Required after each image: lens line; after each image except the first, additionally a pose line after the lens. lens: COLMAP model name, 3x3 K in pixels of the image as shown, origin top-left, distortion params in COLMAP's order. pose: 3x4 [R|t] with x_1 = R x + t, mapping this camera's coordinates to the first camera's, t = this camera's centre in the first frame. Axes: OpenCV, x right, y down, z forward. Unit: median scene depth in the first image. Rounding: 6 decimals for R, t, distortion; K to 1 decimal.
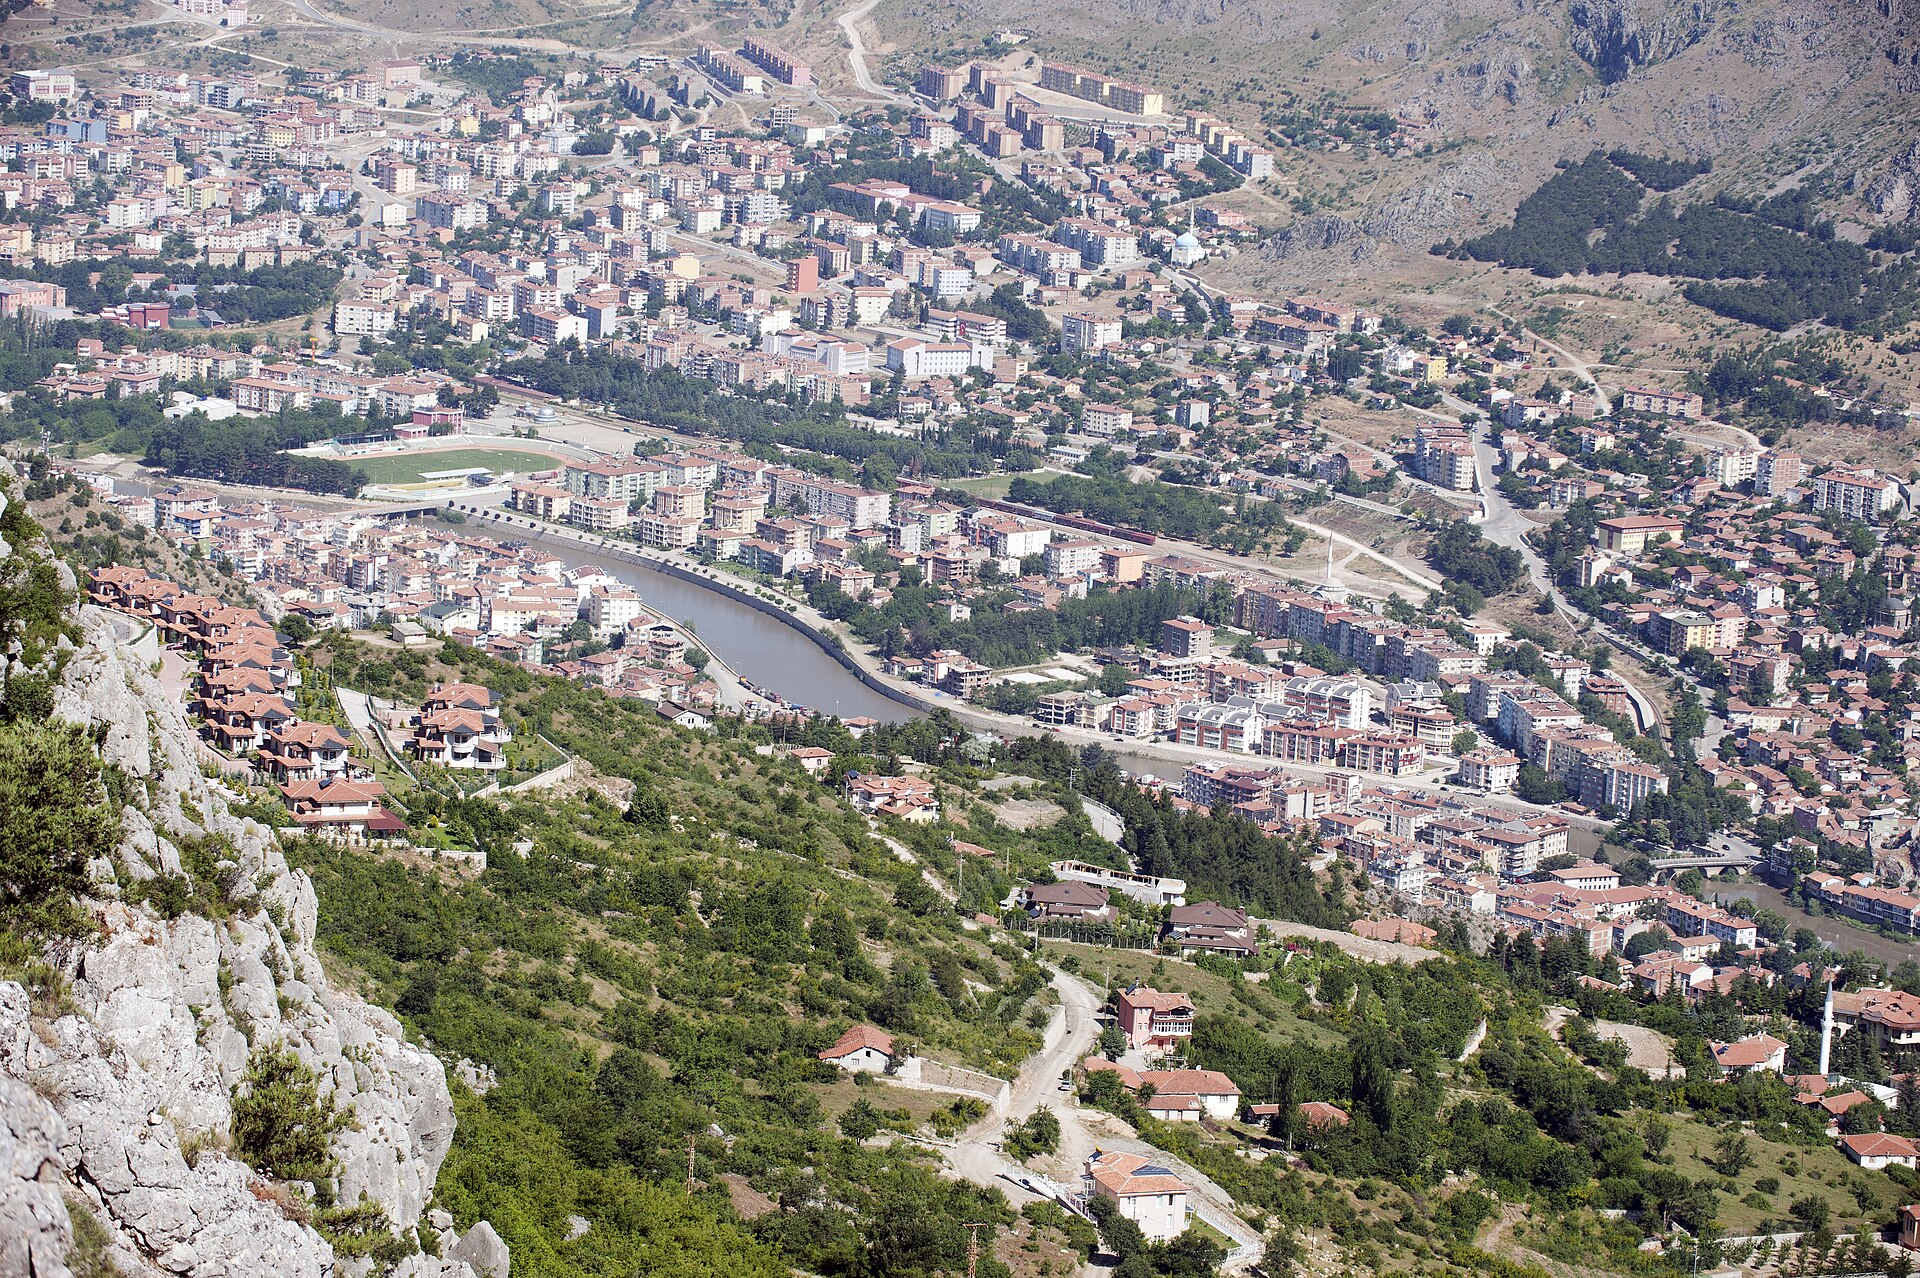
lens RADIAL K [[6054.9, 0, 969.9], [0, 6054.9, 648.8], [0, 0, 1]] dist [0.159232, 0.000000]
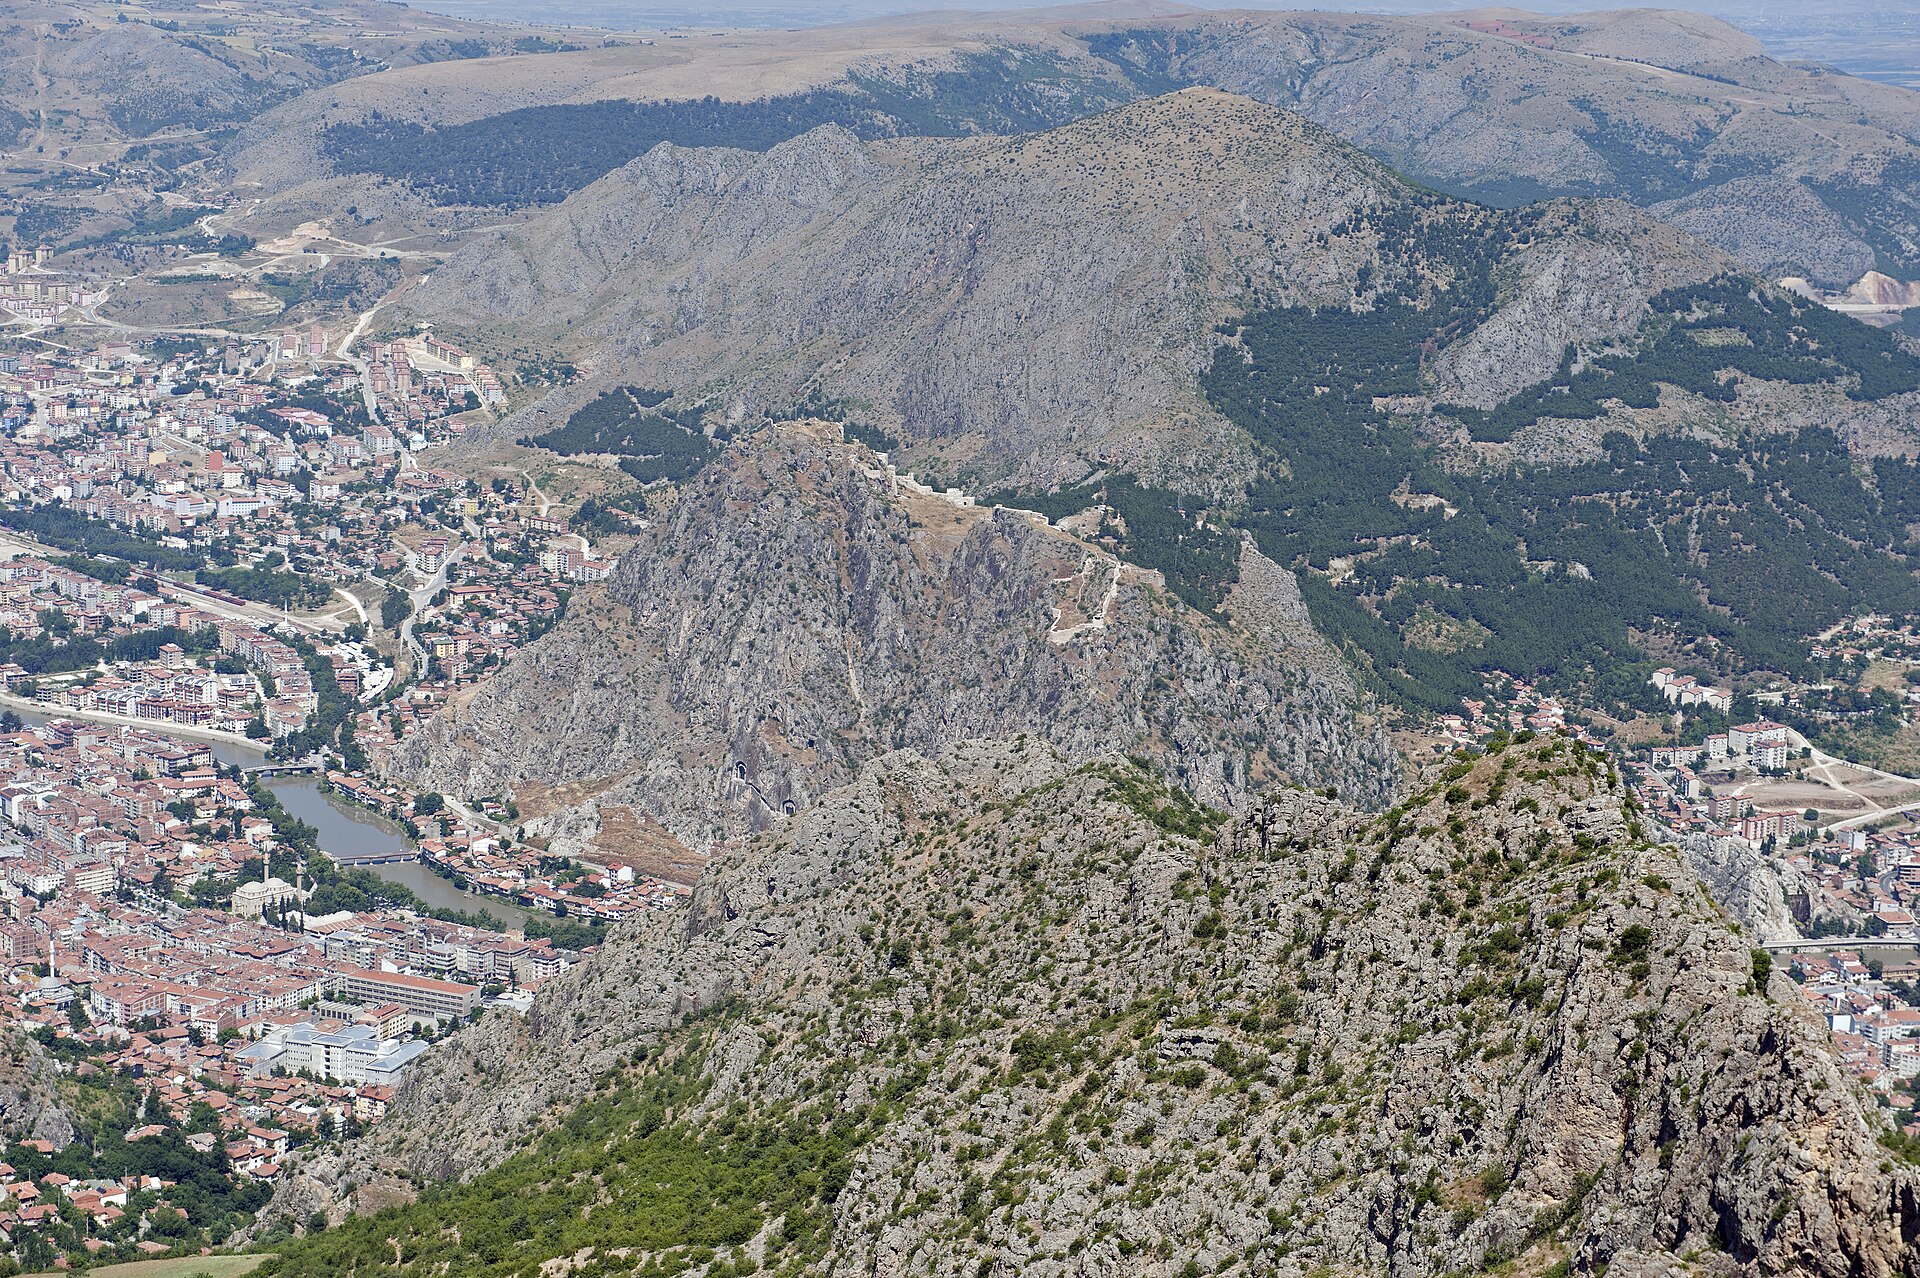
lens RADIAL K [[3669.7, 0, 959.4], [0, 3669.7, 633.0], [0, 0, 1]] dist [0.117785, 0.000000]
pose [[0.998011, -0.017324, -0.060607, 0.277453], [0.016857, 0.999824, -0.008211, 0.003745], [0.060739, 0.007173, 0.998128, -0.107919]]
